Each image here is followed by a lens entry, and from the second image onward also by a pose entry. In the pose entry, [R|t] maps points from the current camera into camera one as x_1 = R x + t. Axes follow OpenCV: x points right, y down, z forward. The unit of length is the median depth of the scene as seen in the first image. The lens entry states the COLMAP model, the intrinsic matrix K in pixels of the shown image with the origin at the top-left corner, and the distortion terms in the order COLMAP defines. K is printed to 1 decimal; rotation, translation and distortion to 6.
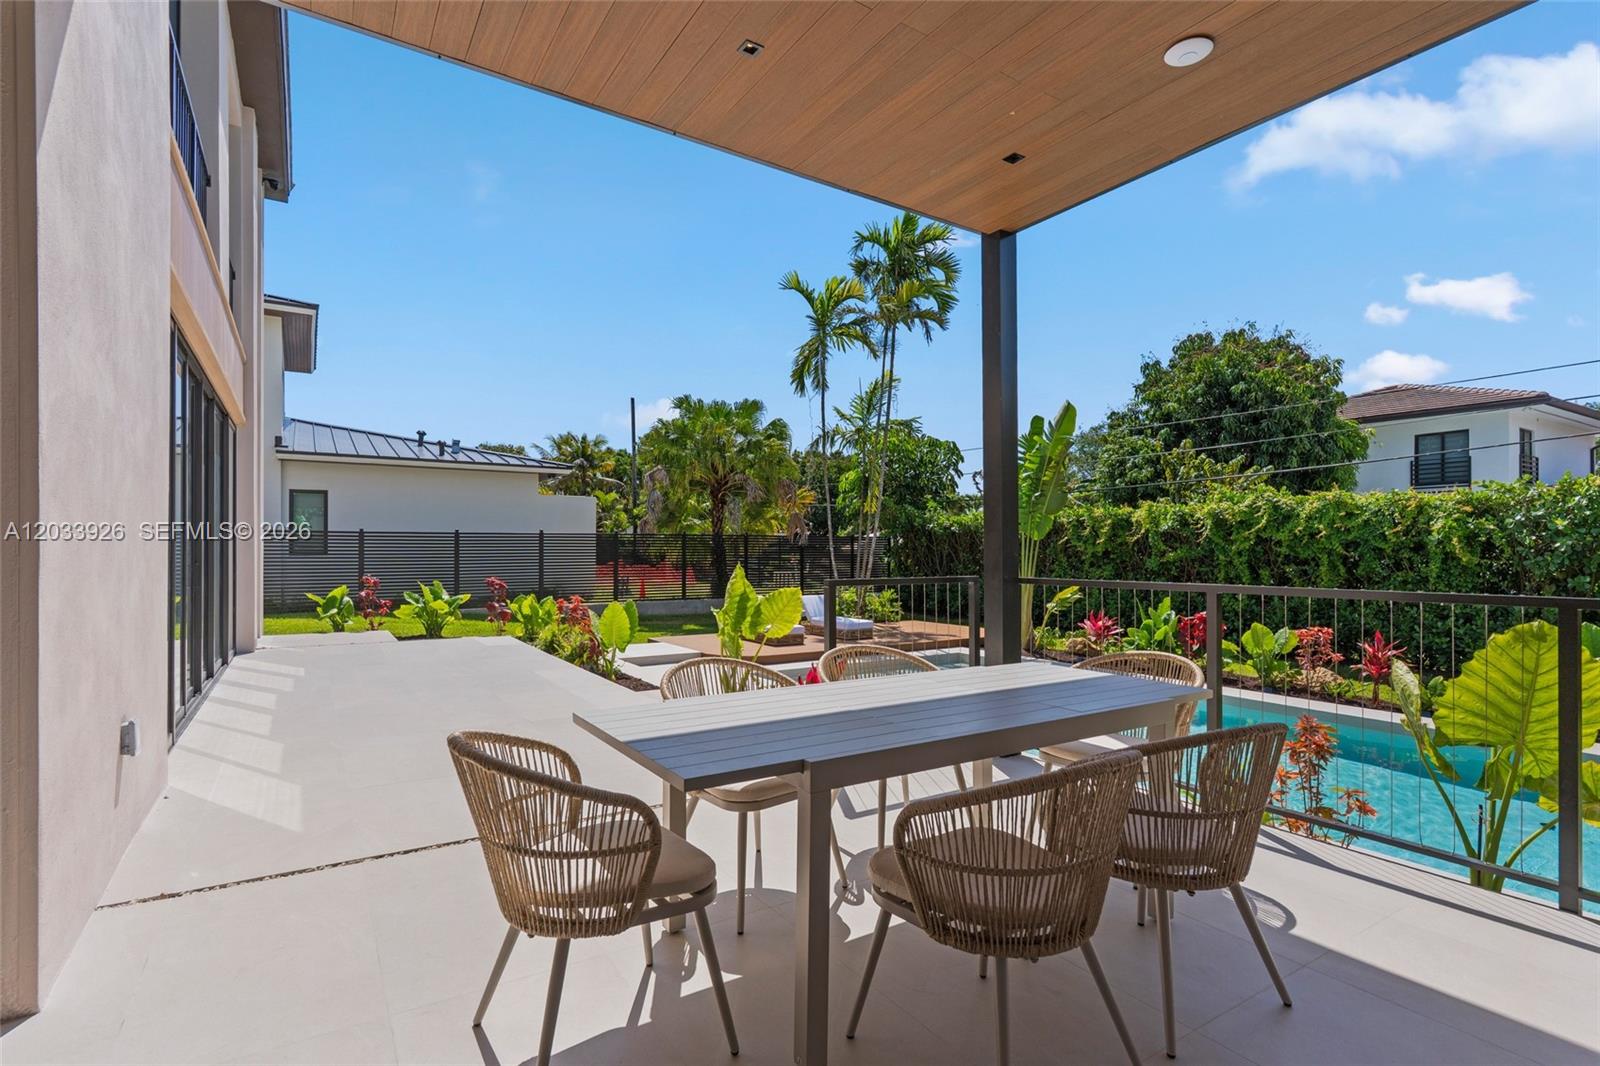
lens RADIAL K [[775.7, 0, 801.1], [0, 775.7, 546.4], [0, 0, 1]] dist [0.001387, 0.000328]
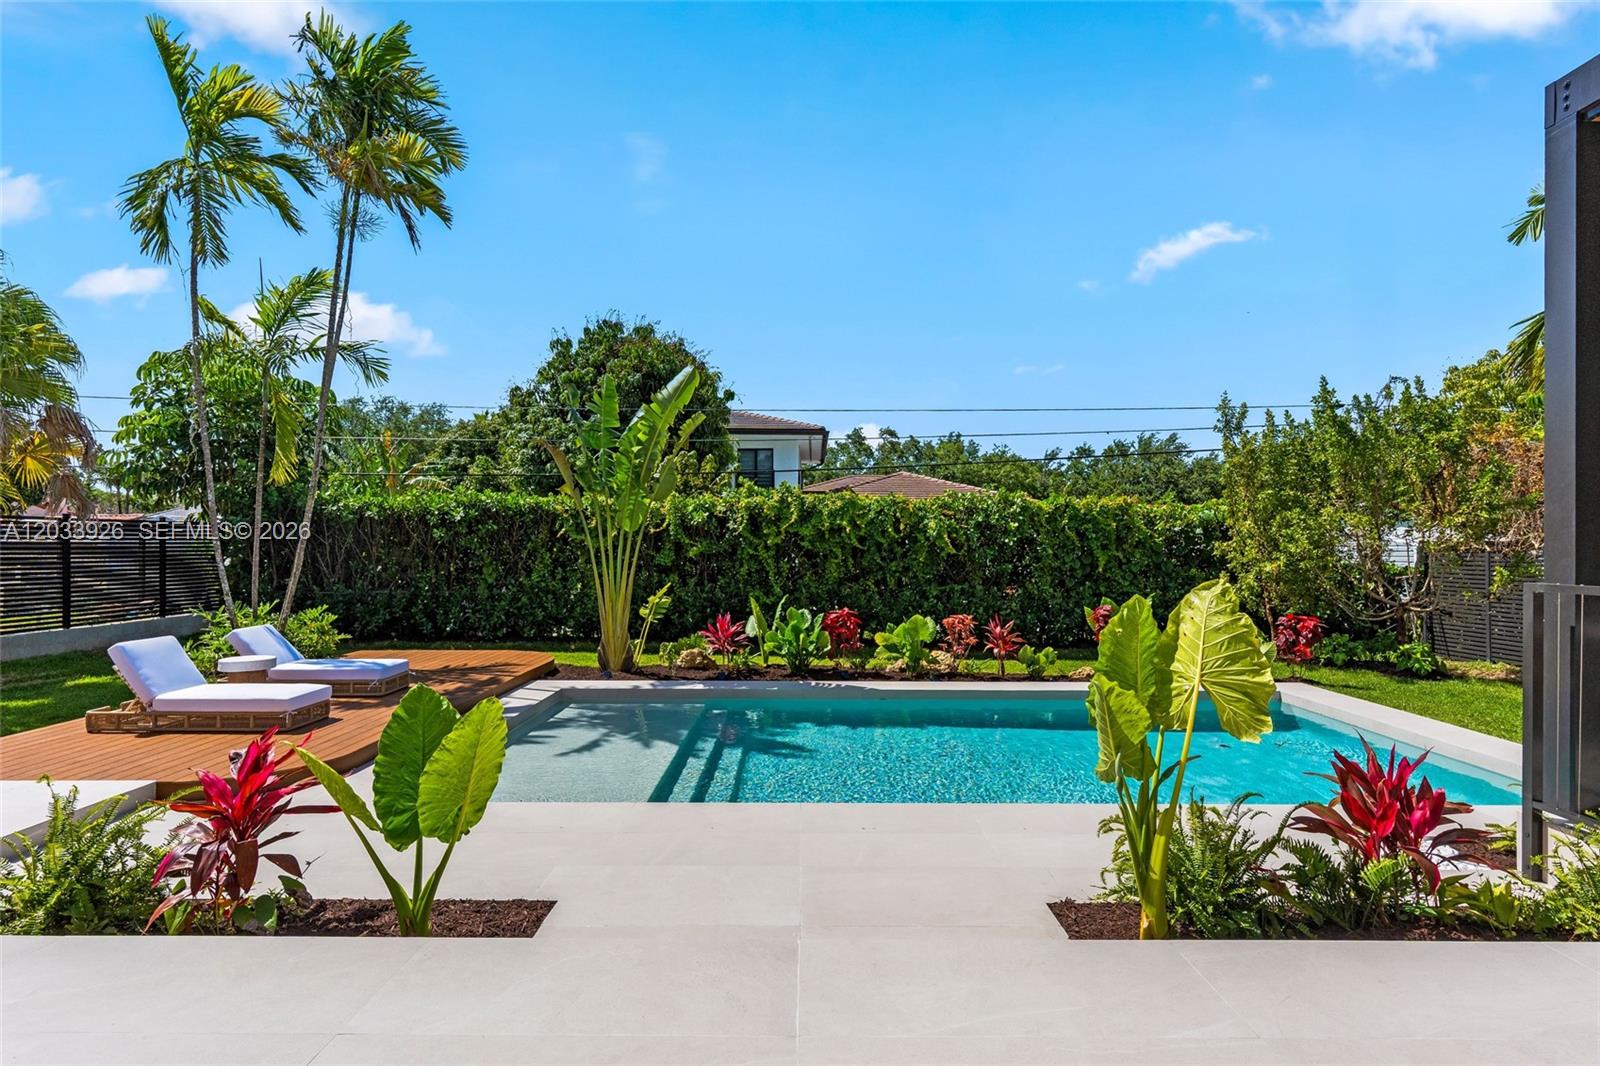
lens RADIAL K [[775.7, 0, 801.1], [0, 775.7, 546.4], [0, 0, 1]] dist [0.001387, 0.000328]
pose [[0.547428, -0.001891, 0.836851, -0.210075], [-0.004991, 0.999972, 0.005524, 0.001449], [-0.836838, -0.007201, 0.547403, 0.332615]]
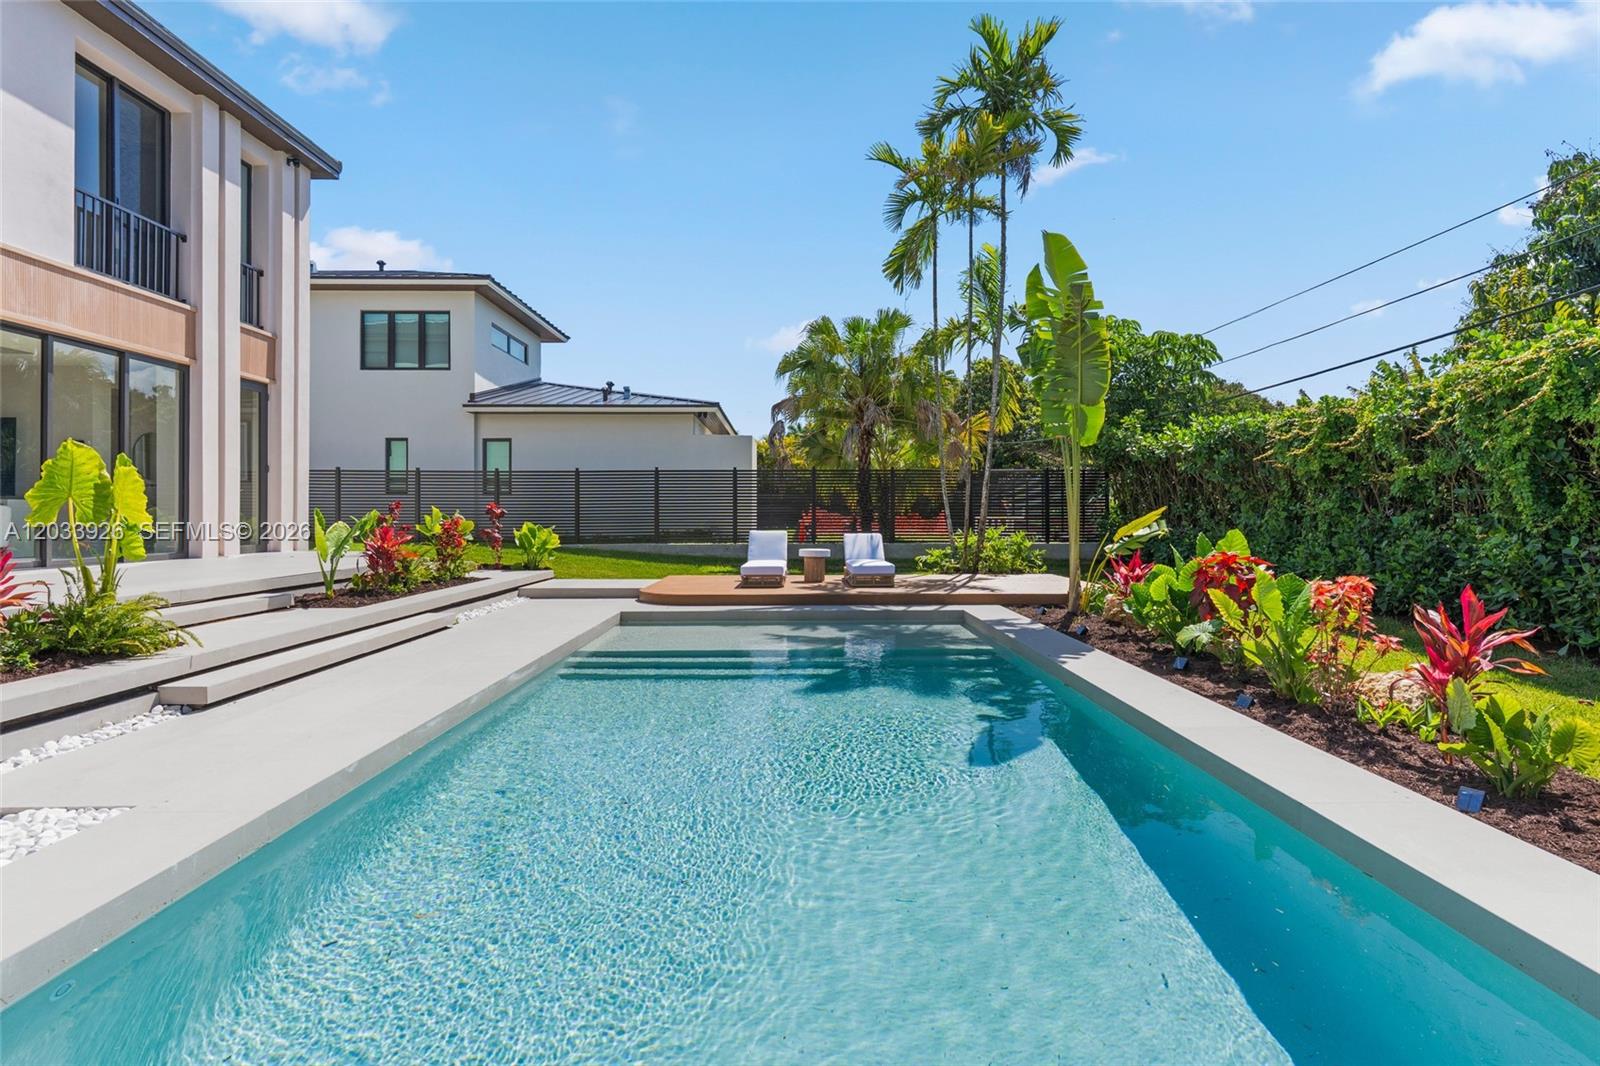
lens RADIAL K [[792.4, 0, 797.9], [0, 792.4, 483.2], [0, 0, 1]] dist [0.000655, 0.000202]
pose [[0.854369, -0.021686, -0.519214, 0.351098], [0.004666, 0.999409, -0.034064, 0.035924], [0.519646, 0.026681, 0.853965, 0.233934]]
